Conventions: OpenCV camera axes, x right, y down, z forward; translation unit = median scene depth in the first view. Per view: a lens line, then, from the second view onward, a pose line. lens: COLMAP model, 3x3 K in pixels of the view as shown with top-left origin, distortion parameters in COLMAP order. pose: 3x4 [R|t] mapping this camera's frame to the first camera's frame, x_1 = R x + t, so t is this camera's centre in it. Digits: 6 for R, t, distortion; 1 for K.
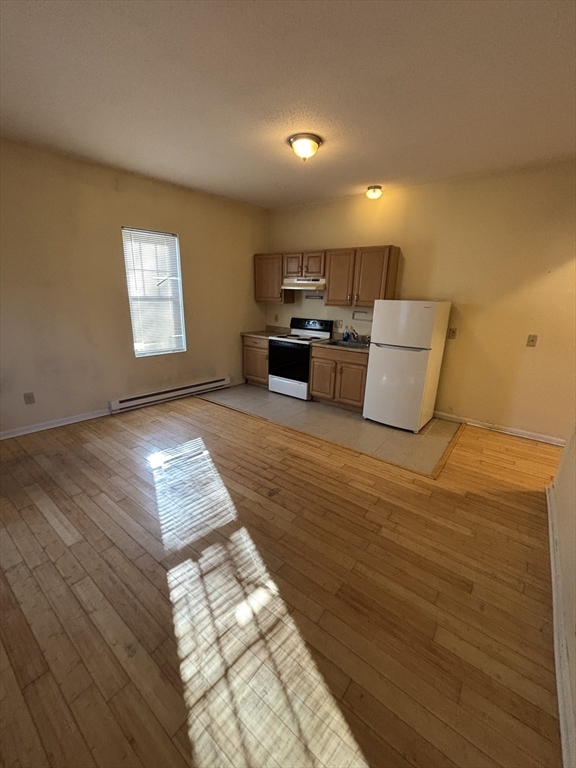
lens RADIAL K [[311.6, 0, 288.0], [0, 311.6, 384.0], [0, 0, 1]] dist [0.014356, 0.000054]
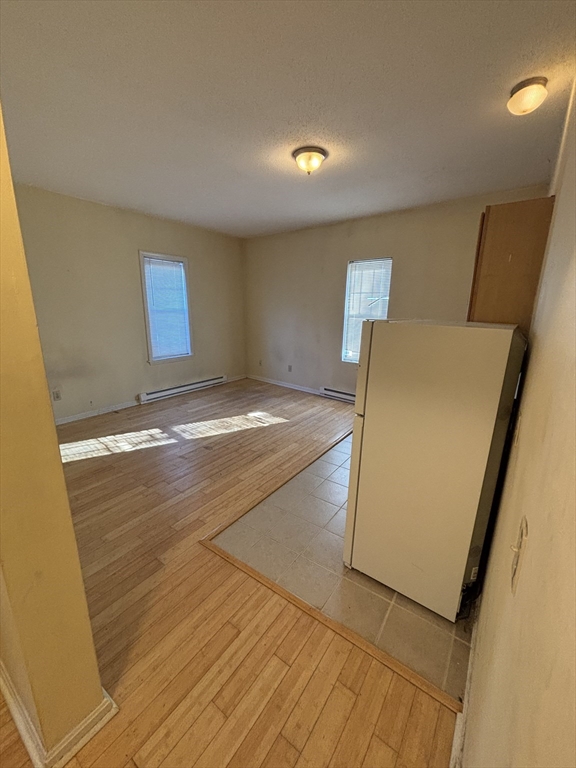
lens RADIAL K [[311.6, 0, 288.0], [0, 311.6, 384.0], [0, 0, 1]] dist [0.014356, 0.000054]
pose [[0.031449, 0.220274, -0.974931, 1.111321], [-0.294740, 0.934083, 0.201538, -0.269600], [0.955060, 0.281013, 0.094300, 0.998252]]
